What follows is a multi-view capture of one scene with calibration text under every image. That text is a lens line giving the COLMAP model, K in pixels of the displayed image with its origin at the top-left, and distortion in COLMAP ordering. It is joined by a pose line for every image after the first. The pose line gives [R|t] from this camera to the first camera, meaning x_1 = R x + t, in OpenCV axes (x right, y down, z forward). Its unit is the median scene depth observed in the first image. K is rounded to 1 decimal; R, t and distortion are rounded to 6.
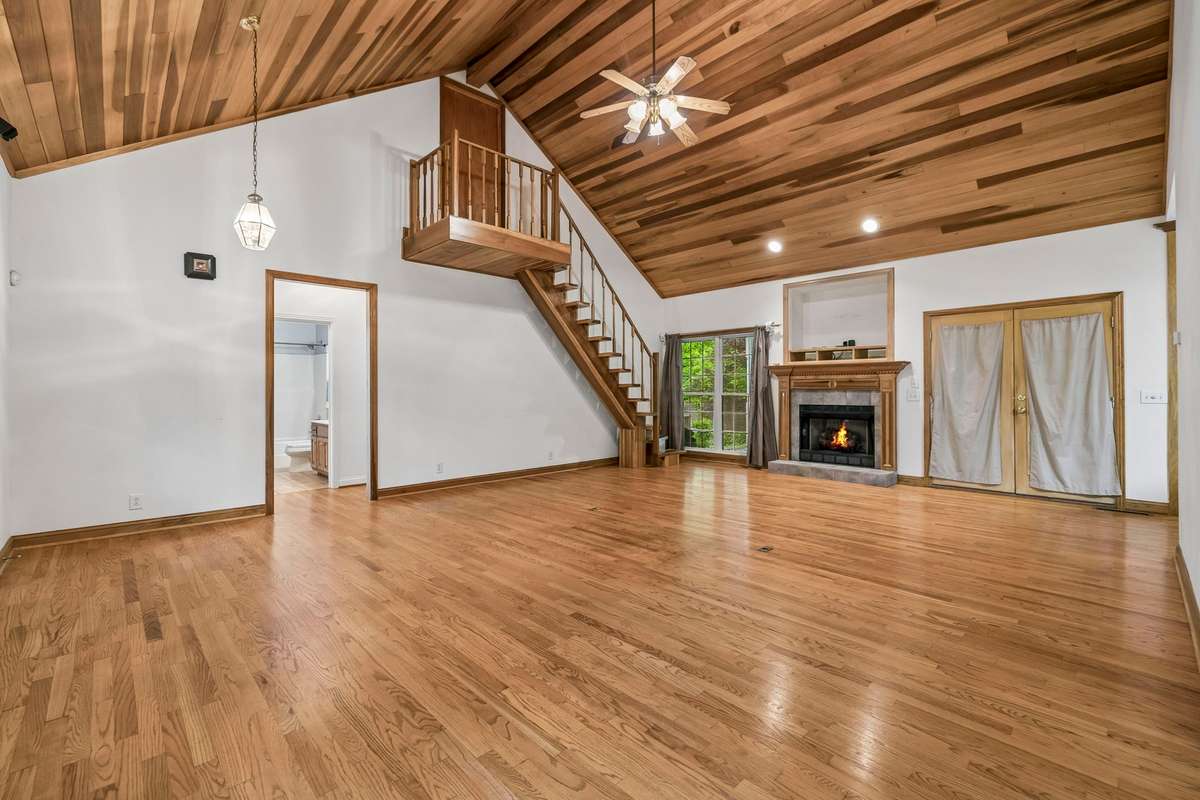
lens RADIAL K [[518.4, 0, 595.7], [0, 518.4, 391.5], [0, 0, 1]] dist [0.001422, -0.000201]
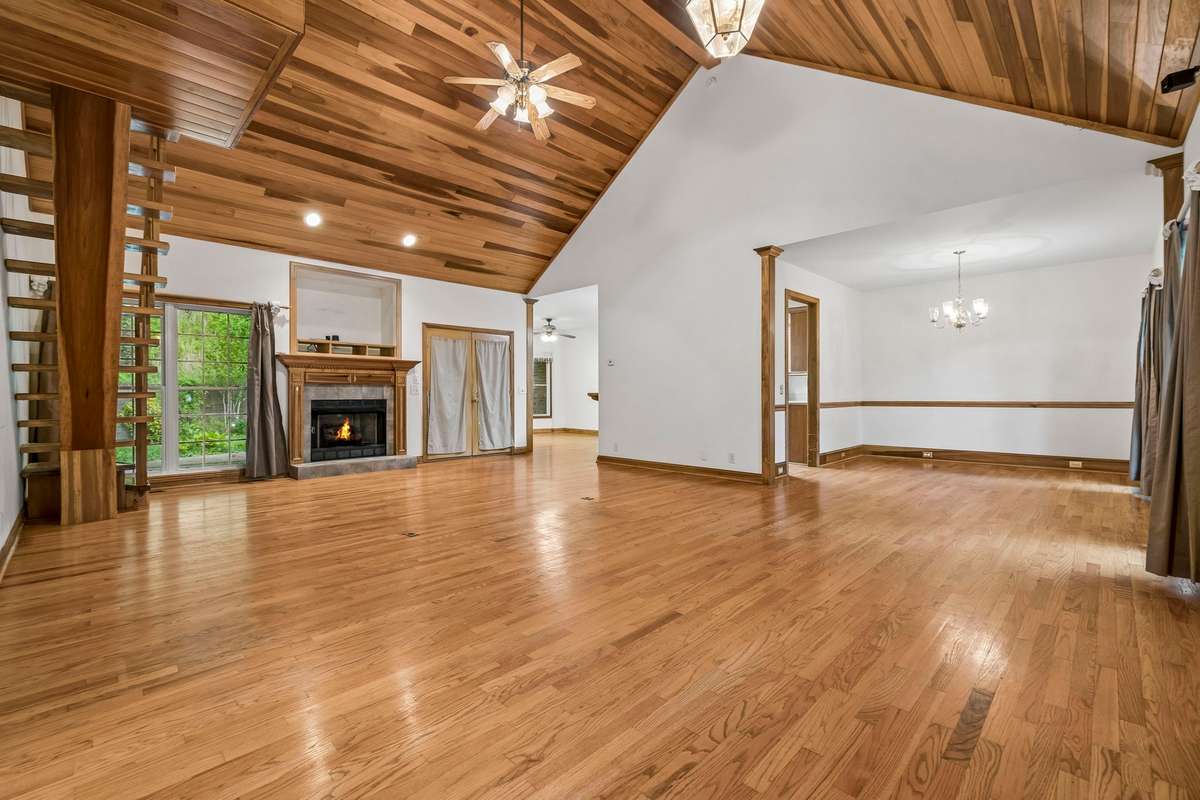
lens RADIAL K [[518.4, 0, 595.1], [0, 518.4, 399.3], [0, 0, 1]] dist [0.001422, -0.000201]
pose [[-0.031195, -0.006062, 0.999495, -0.623567], [0.004875, 0.999969, 0.006217, 0.024493], [-0.999501, 0.005067, -0.031164, 0.627076]]
